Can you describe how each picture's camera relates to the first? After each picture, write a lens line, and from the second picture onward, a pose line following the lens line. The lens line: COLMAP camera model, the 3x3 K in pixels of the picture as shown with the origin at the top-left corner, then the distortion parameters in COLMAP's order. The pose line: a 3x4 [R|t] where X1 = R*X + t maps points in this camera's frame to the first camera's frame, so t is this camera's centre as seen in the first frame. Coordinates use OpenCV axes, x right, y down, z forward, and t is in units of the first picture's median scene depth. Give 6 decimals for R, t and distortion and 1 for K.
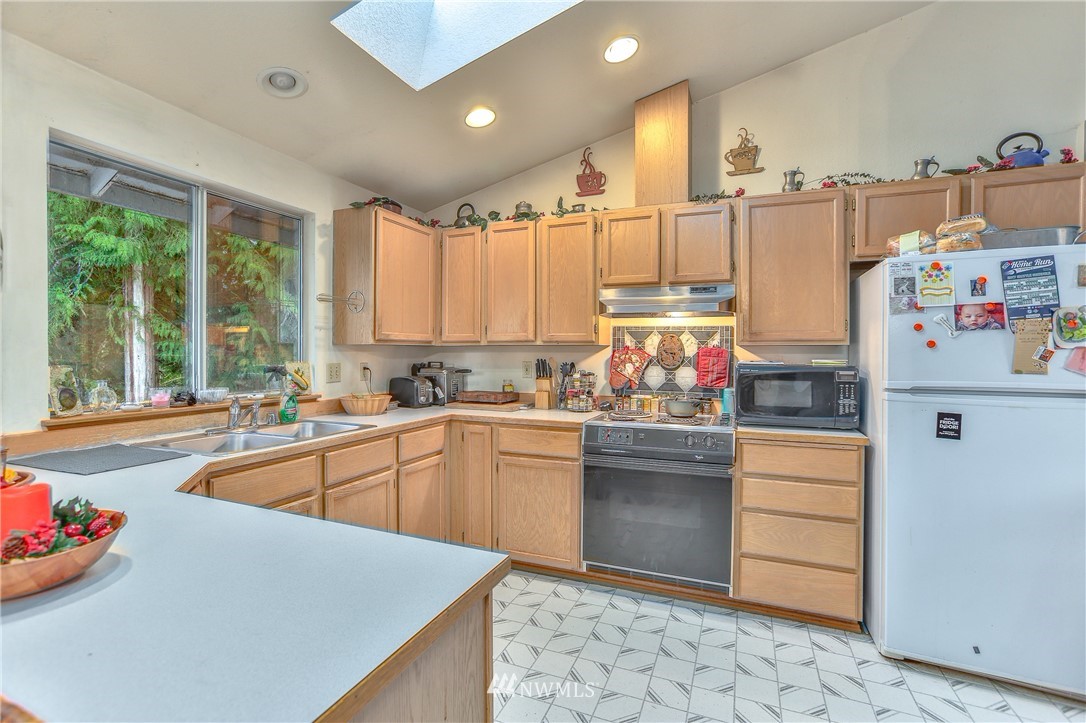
lens RADIAL K [[501.3, 0, 536.8], [0, 501.3, 355.5], [0, 0, 1]] dist [-0.067464, 0.040186]
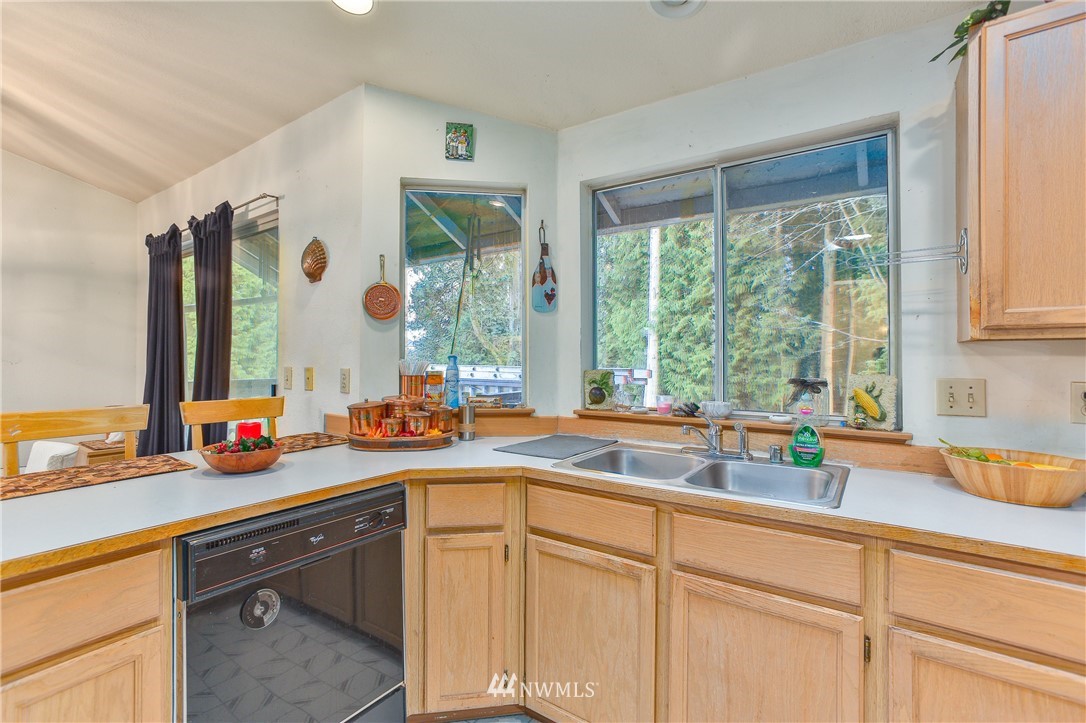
lens RADIAL K [[501.3, 0, 536.8], [0, 501.3, 355.5], [0, 0, 1]] dist [-0.067464, 0.040186]
pose [[-0.217610, -0.004010, -0.976028, 0.177262], [-0.008313, 0.999963, -0.002255, -0.003481], [0.976000, 0.007623, -0.217635, 0.689158]]
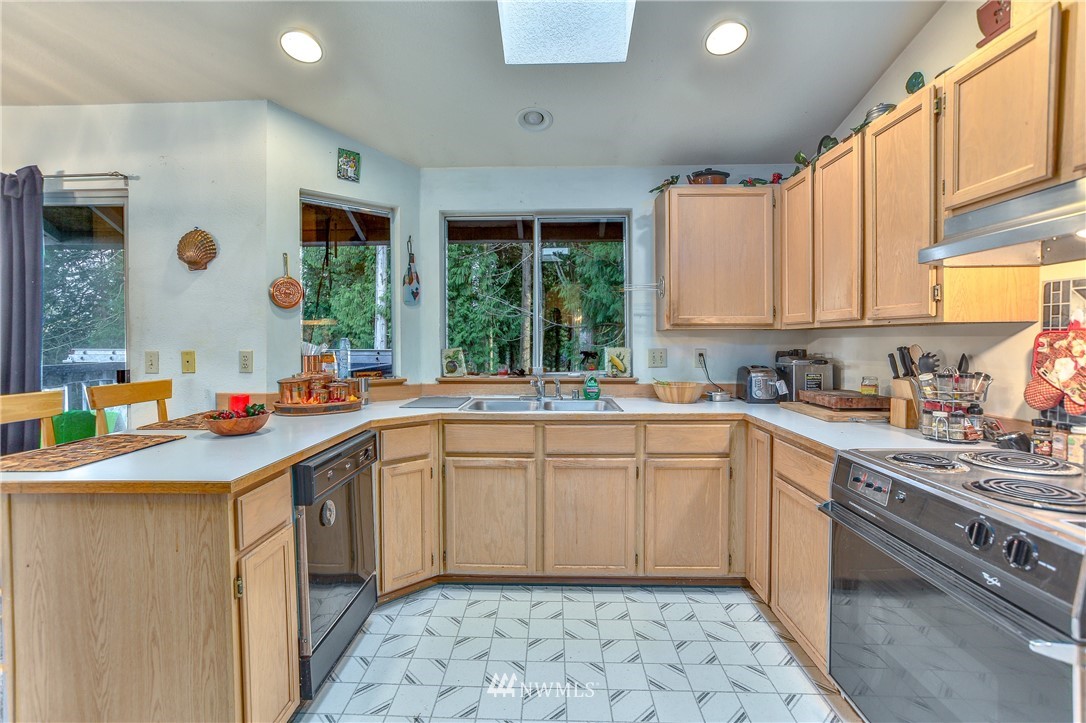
lens RADIAL K [[501.3, 0, 536.8], [0, 501.3, 355.5], [0, 0, 1]] dist [-0.067464, 0.040186]
pose [[0.356481, 0.026856, -0.933917, 0.472020], [-0.000565, 0.999593, 0.028529, 0.000331], [0.934303, -0.009643, 0.356351, 0.401296]]
